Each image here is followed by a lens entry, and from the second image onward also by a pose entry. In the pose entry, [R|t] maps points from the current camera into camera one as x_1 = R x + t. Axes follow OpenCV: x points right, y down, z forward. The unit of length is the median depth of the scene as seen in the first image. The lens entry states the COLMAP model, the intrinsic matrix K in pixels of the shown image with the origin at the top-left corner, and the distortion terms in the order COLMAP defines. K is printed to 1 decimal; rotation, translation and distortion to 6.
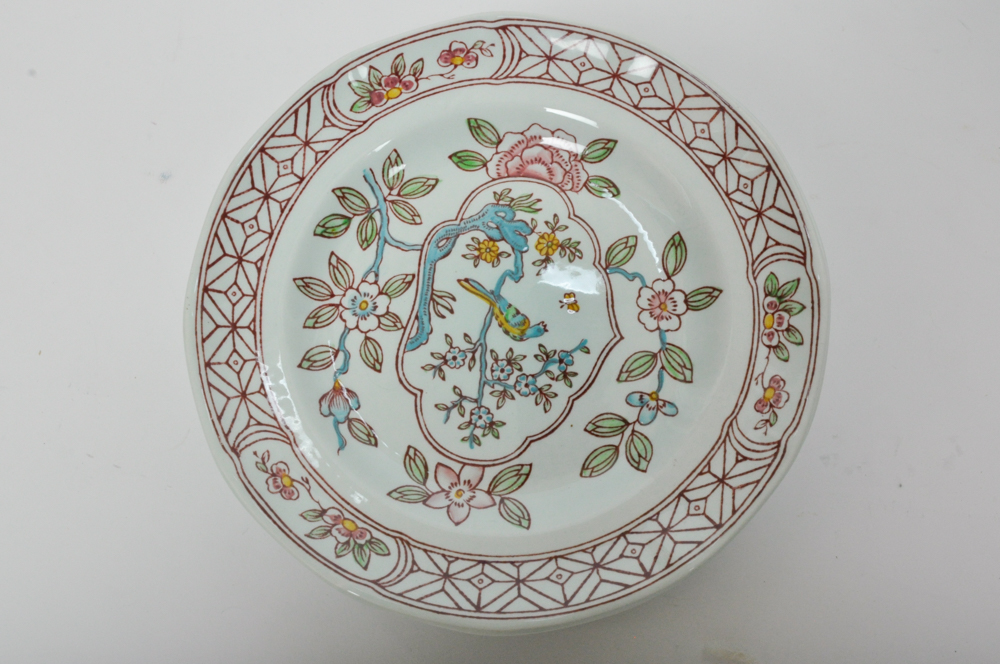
lens RADIAL K [[1102.7, 0, 500.0], [0, 1102.7, 332.0], [0, 0, 1]] dist [-0.014040, -0.003905]
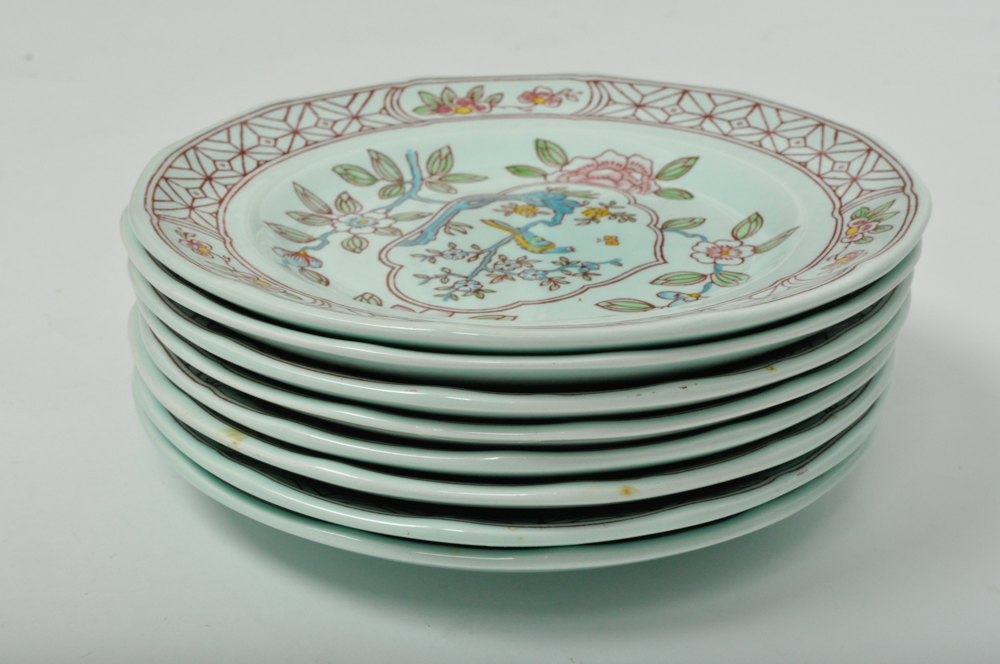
lens RADIAL K [[1573.0, 0, 500.0], [0, 1573.0, 332.0], [0, 0, 1]] dist [0.094903, 0.085429]
pose [[0.971522, 0.141219, -0.190267, 0.212115], [-0.236481, 0.628276, -0.741179, 0.878742], [0.014872, 0.765066, 0.643780, 0.308149]]
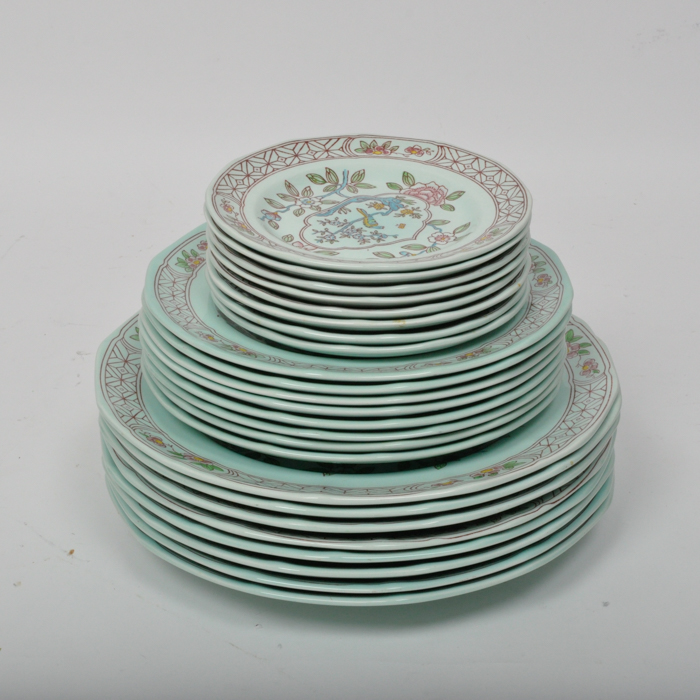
lens RADIAL K [[1536.4, 0, 350.0], [0, 1536.4, 350.0], [0, 0, 1]] dist [0.054755, 0.069272]
pose [[0.857019, 0.312028, -0.410070, 1.132721], [-0.509700, 0.630190, -0.585719, 1.692682], [0.075662, 0.710985, 0.699125, -0.702083]]
